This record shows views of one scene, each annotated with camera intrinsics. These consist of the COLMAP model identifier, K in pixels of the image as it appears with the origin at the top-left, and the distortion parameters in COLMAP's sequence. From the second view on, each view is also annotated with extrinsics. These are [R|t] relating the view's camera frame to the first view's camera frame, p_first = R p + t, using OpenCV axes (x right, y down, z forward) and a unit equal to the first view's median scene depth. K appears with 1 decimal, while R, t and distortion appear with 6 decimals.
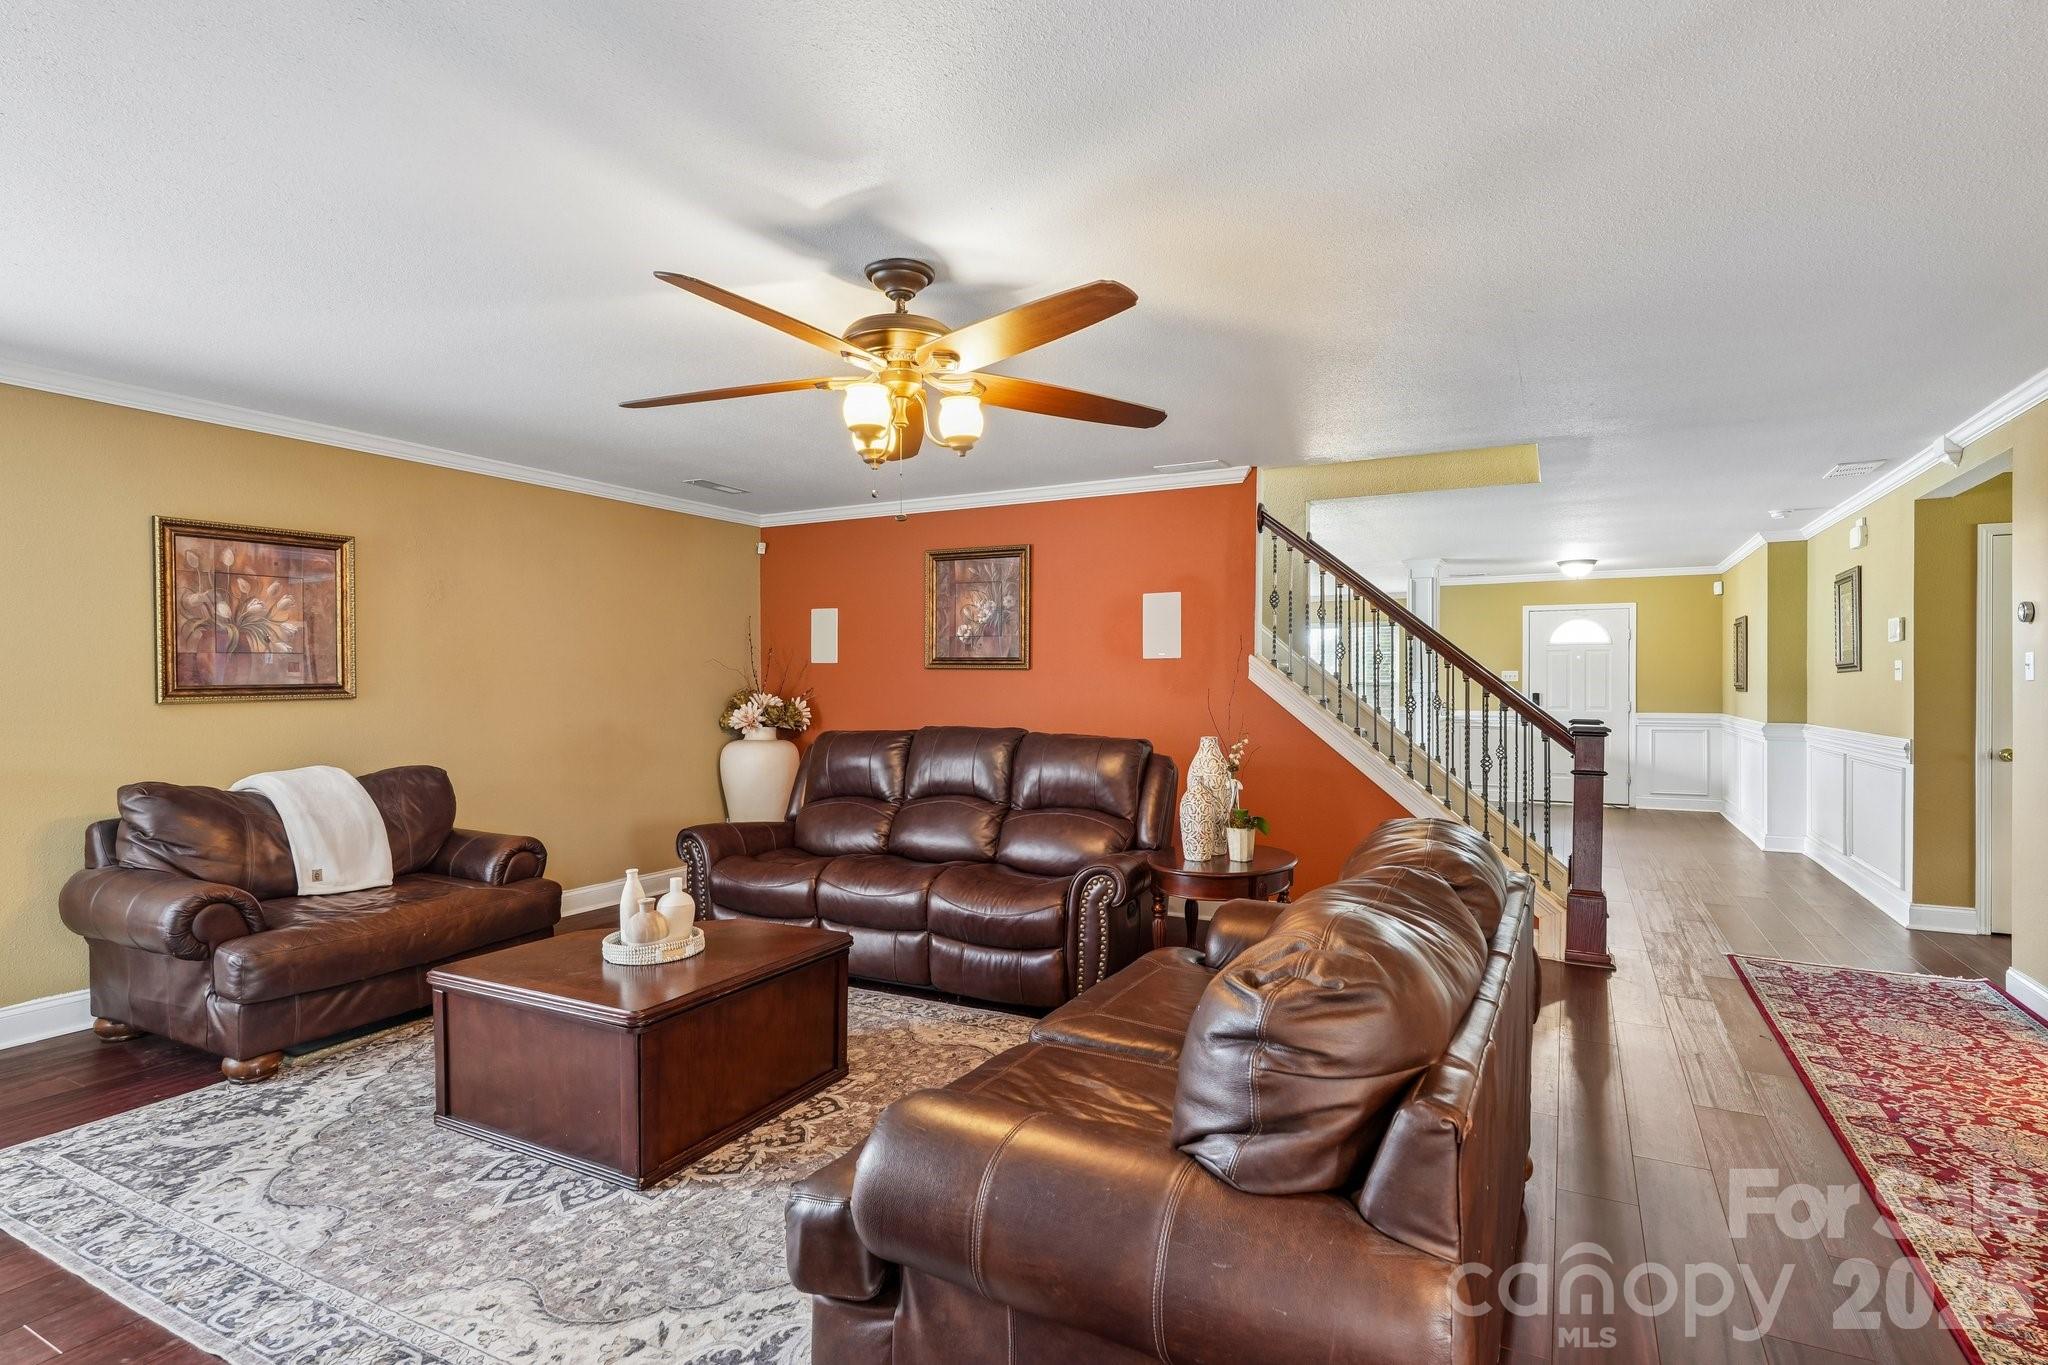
lens RADIAL K [[1010.7, 0, 1023.1], [0, 1010.7, 684.0], [0, 0, 1]] dist [0.000049, 0.000235]
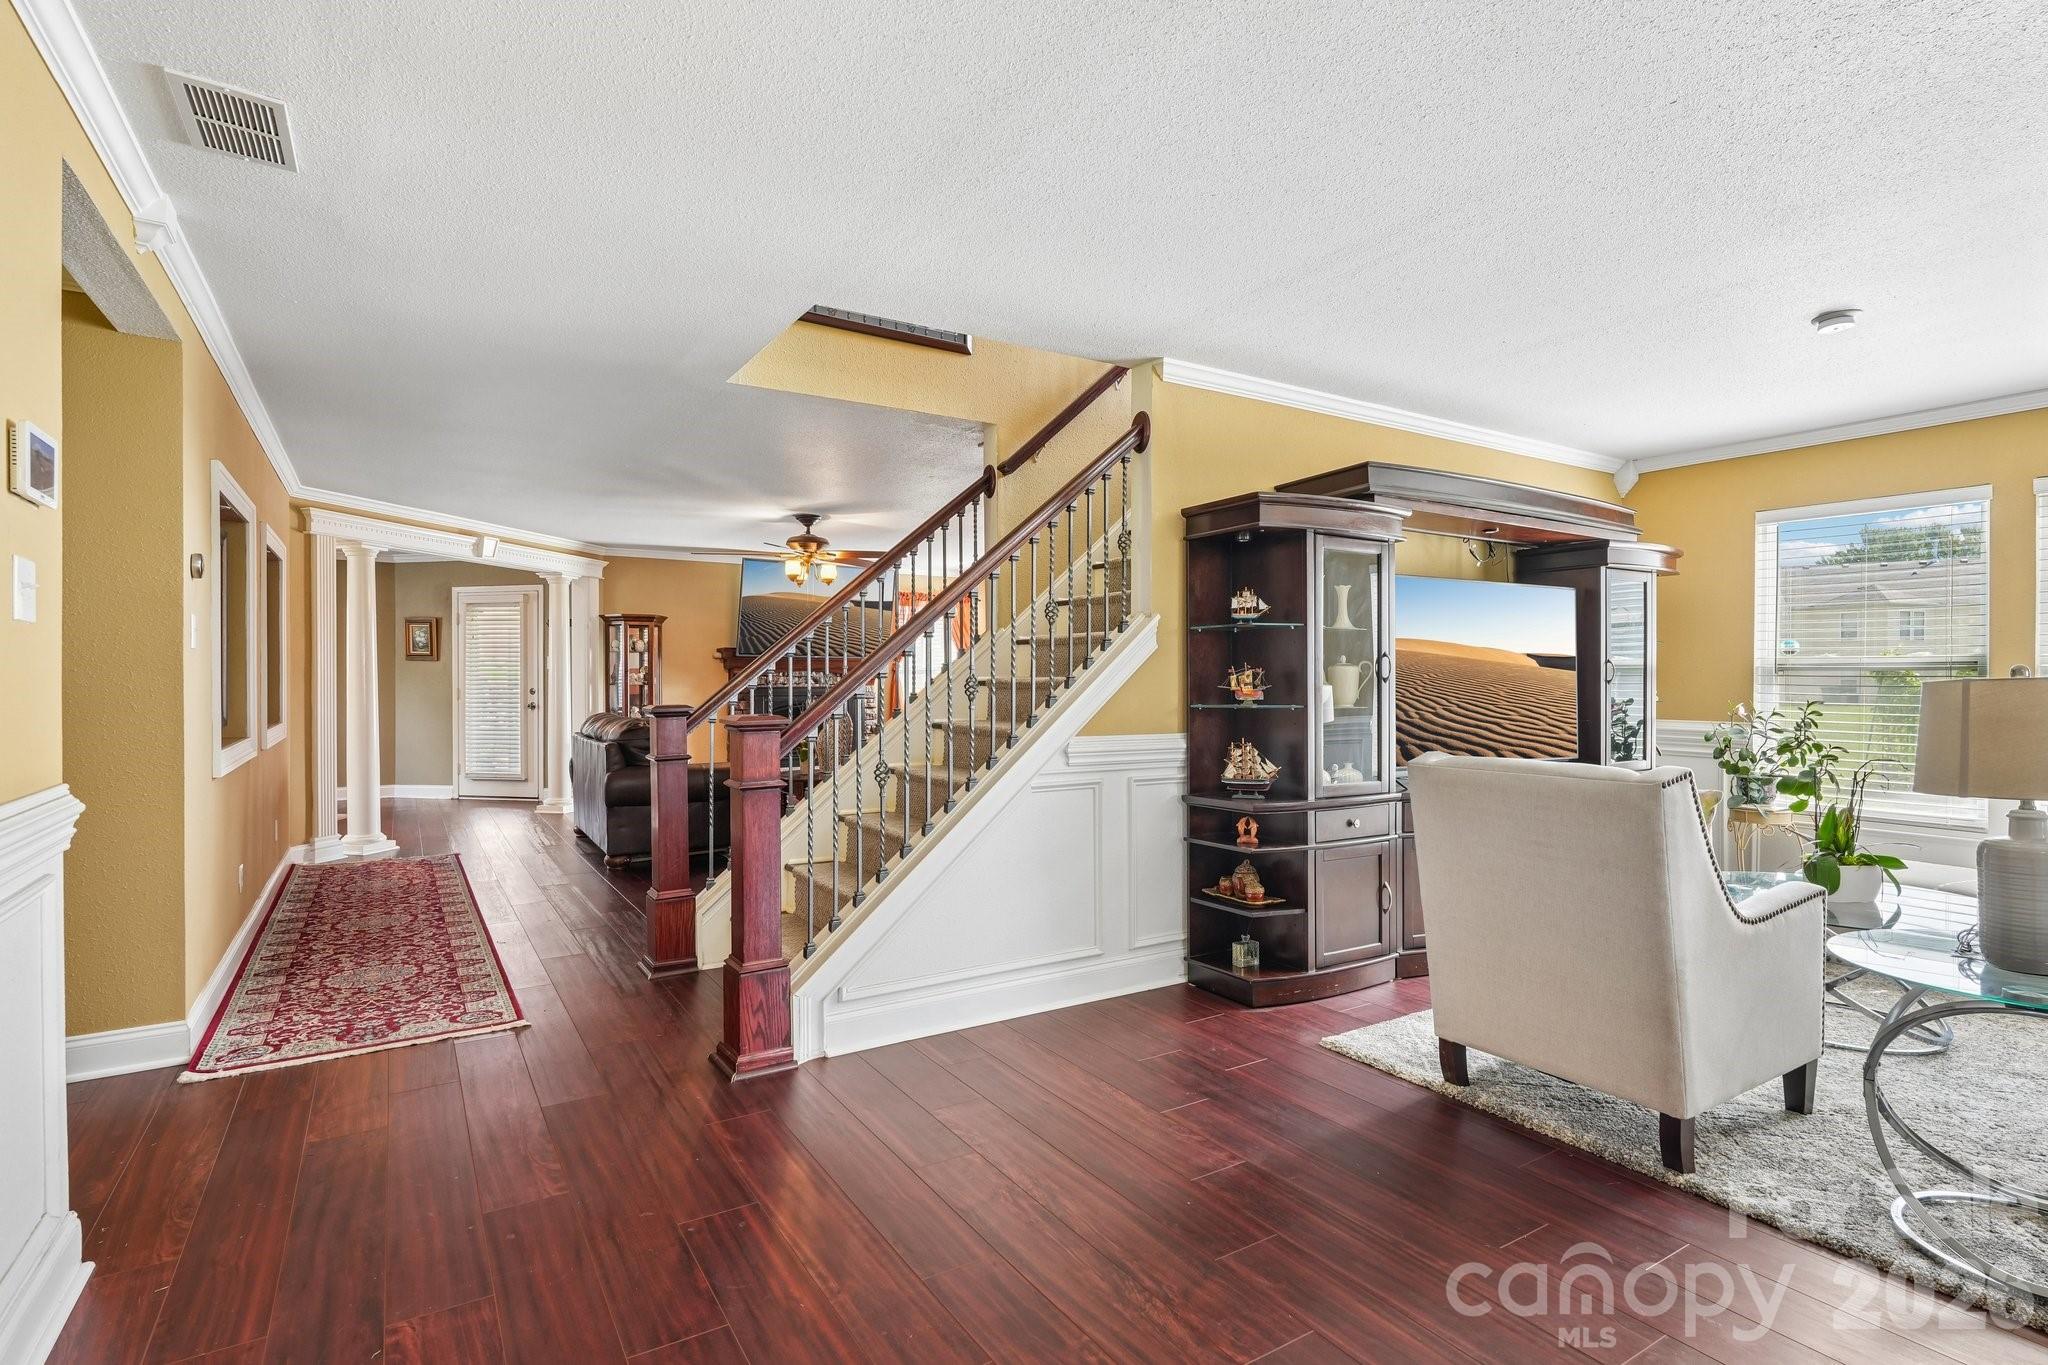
lens RADIAL K [[995.9, 0, 1022.7], [0, 995.9, 686.2], [0, 0, 1]] dist [-0.002049, -0.000178]
pose [[-0.492006, 0.006871, -0.870565, 1.767945], [-0.001404, 0.999961, 0.008686, 0.025123], [0.870591, 0.005496, -0.491977, 2.574708]]
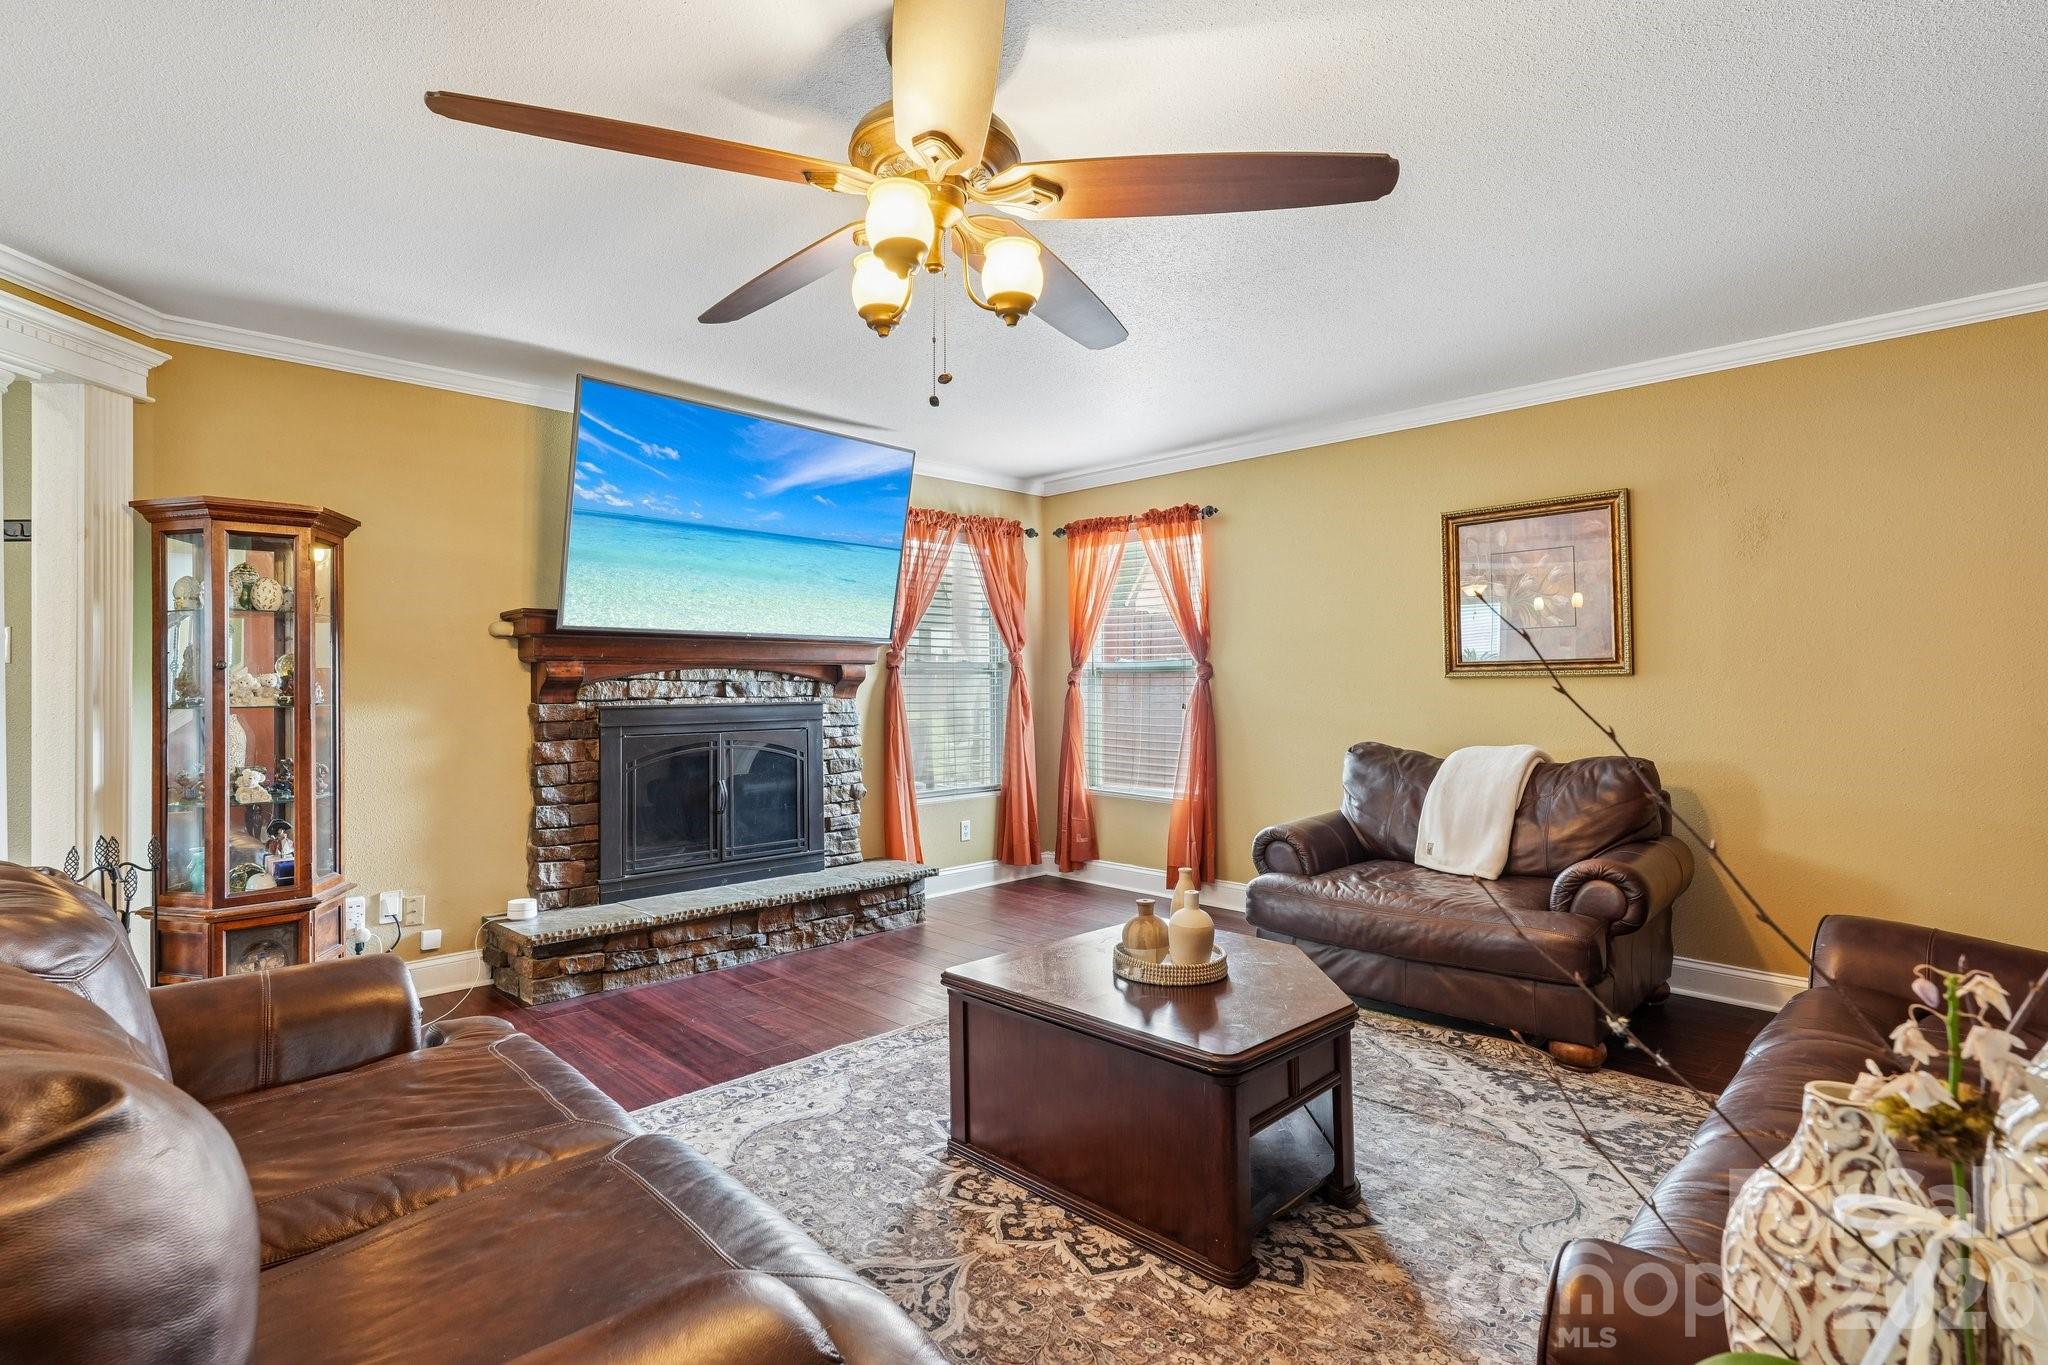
lens RADIAL K [[1007.2, 0, 1020.6], [0, 1007.2, 679.7], [0, 0, 1]] dist [-0.000721, 0.000927]
pose [[-0.305055, 0.000812, -0.952334, 0.469816], [0.004313, 0.999991, -0.000530, 0.024931], [0.952325, -0.004269, -0.305055, 1.148911]]
